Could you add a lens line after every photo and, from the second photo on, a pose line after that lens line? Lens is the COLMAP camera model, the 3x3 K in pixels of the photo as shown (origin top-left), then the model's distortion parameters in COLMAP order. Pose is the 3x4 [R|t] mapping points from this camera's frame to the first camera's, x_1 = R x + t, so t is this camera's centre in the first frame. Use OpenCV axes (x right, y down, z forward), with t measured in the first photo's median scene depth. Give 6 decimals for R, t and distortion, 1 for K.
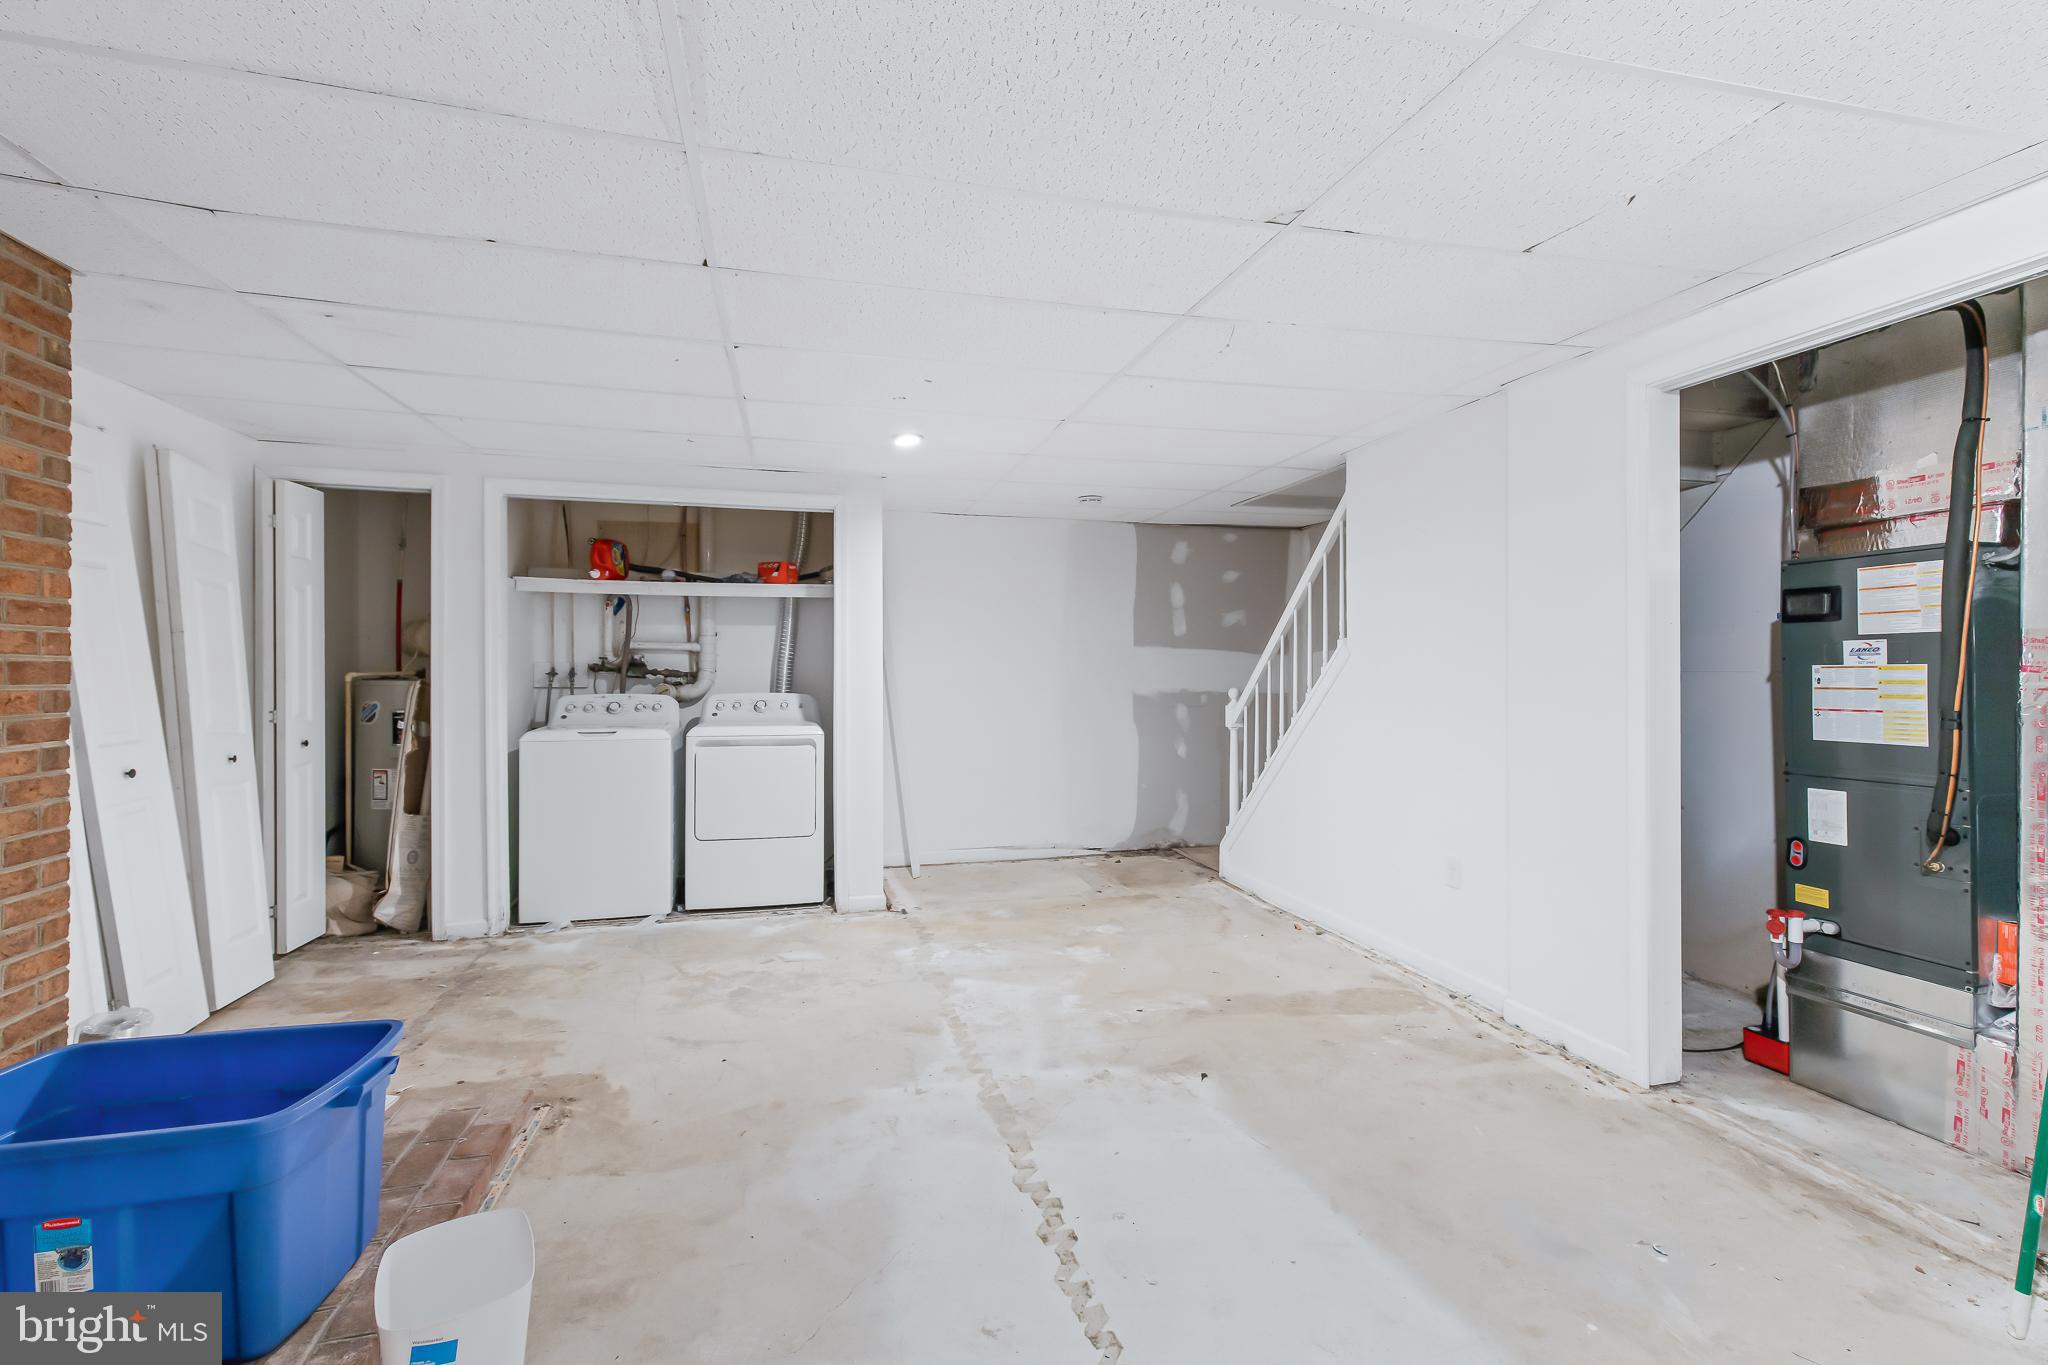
lens RADIAL K [[874.8, 0, 1032.8], [0, 874.8, 646.4], [0, 0, 1]] dist [-0.000385, -0.000217]
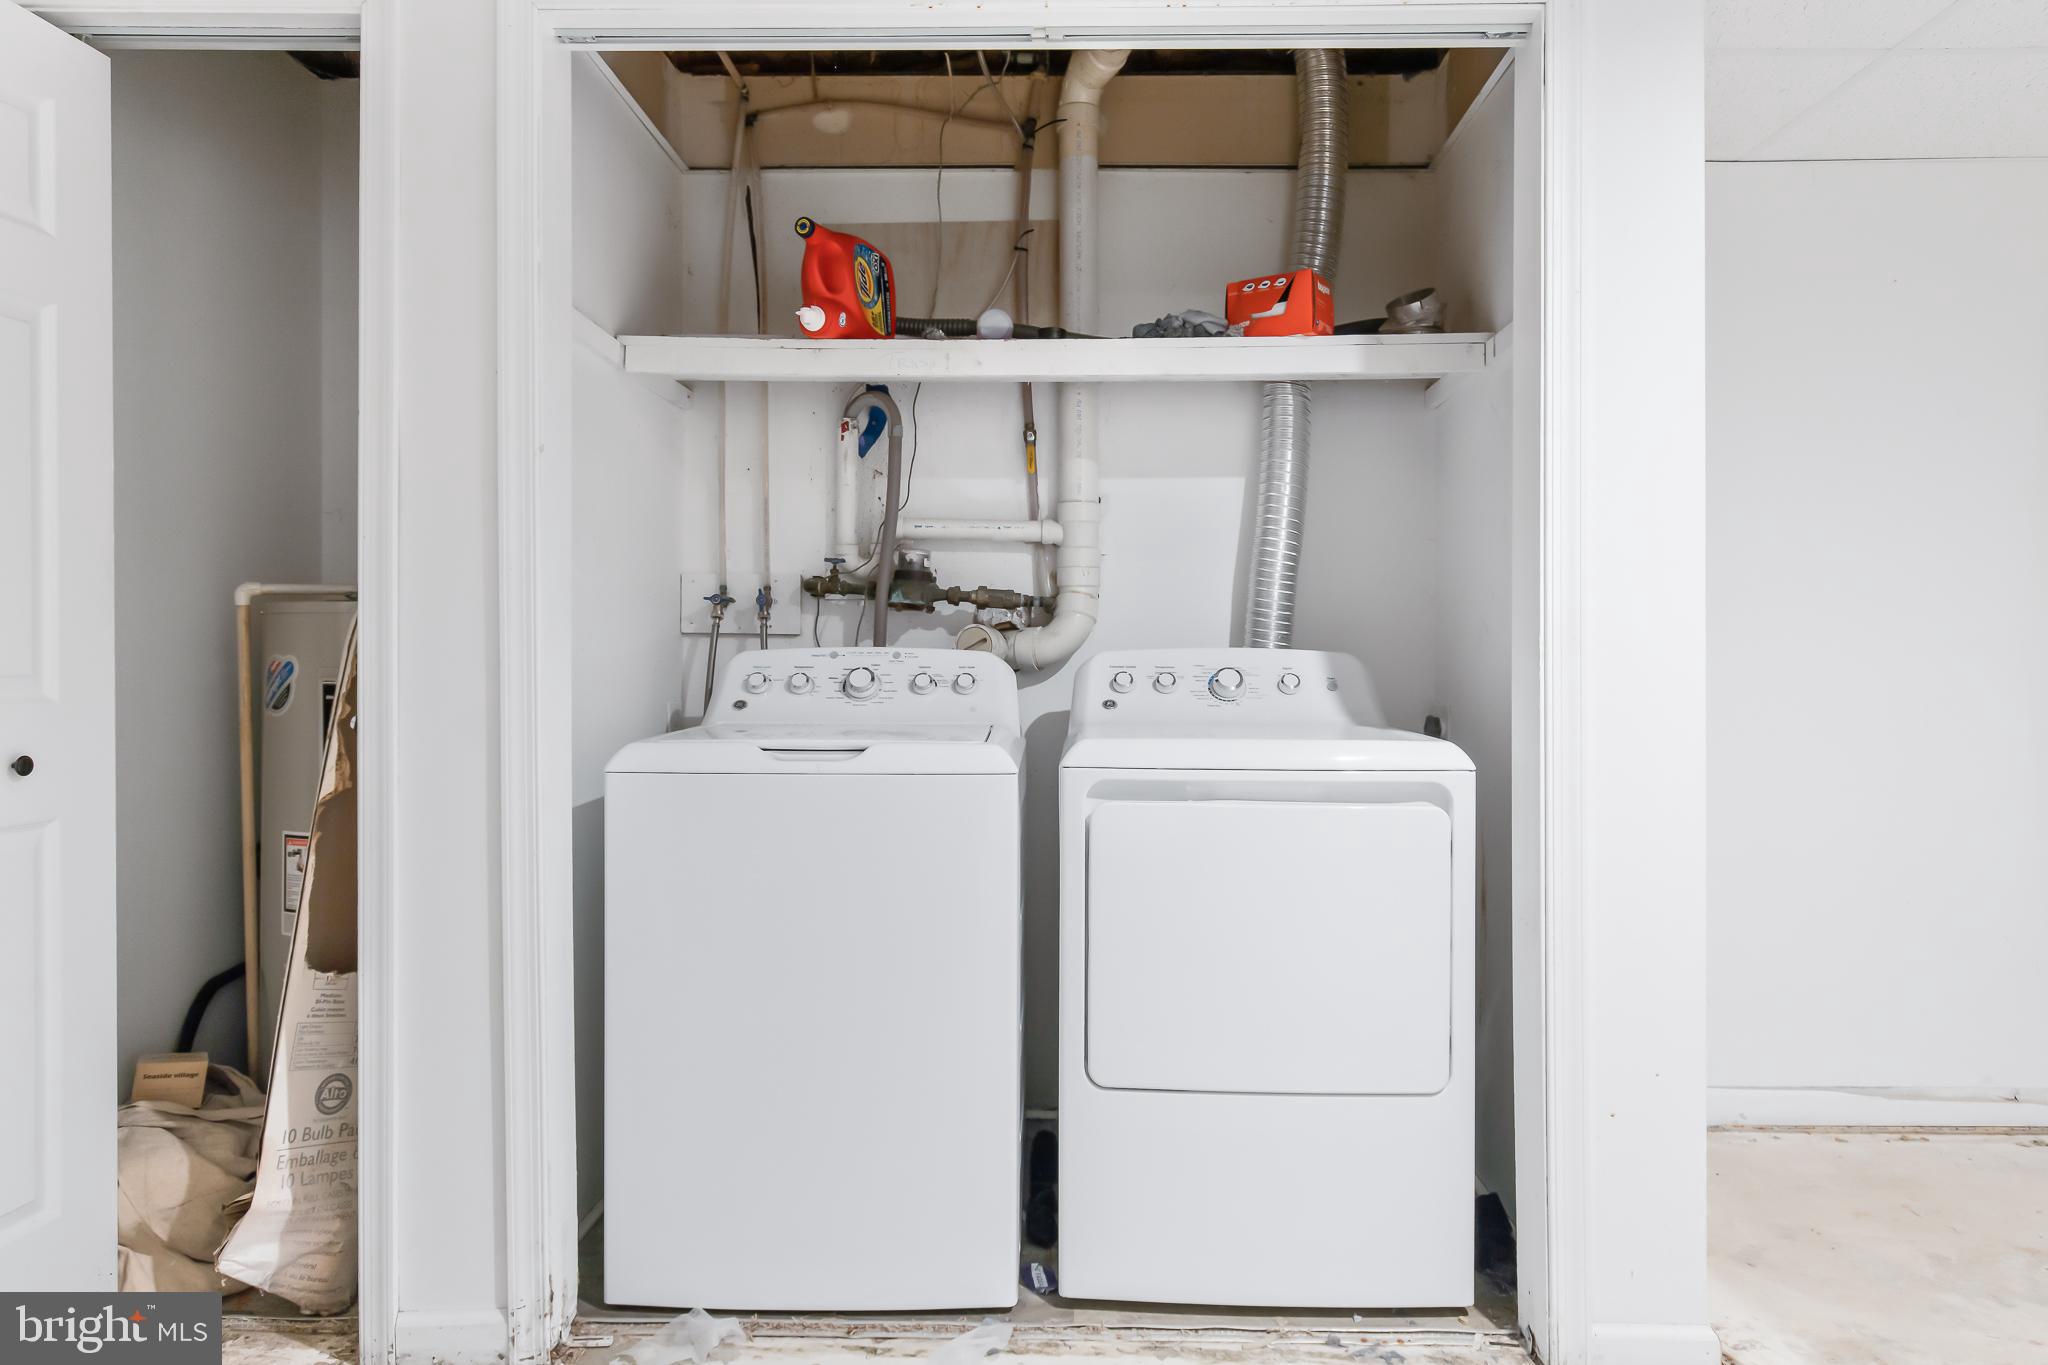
lens RADIAL K [[874.8, 0, 1032.8], [0, 874.8, 646.4], [0, 0, 1]] dist [-0.000385, -0.000217]
pose [[0.968686, -0.007274, -0.248182, -0.303589], [0.003705, 0.999883, -0.014846, 0.059082], [0.248261, 0.013461, 0.968600, 0.633799]]
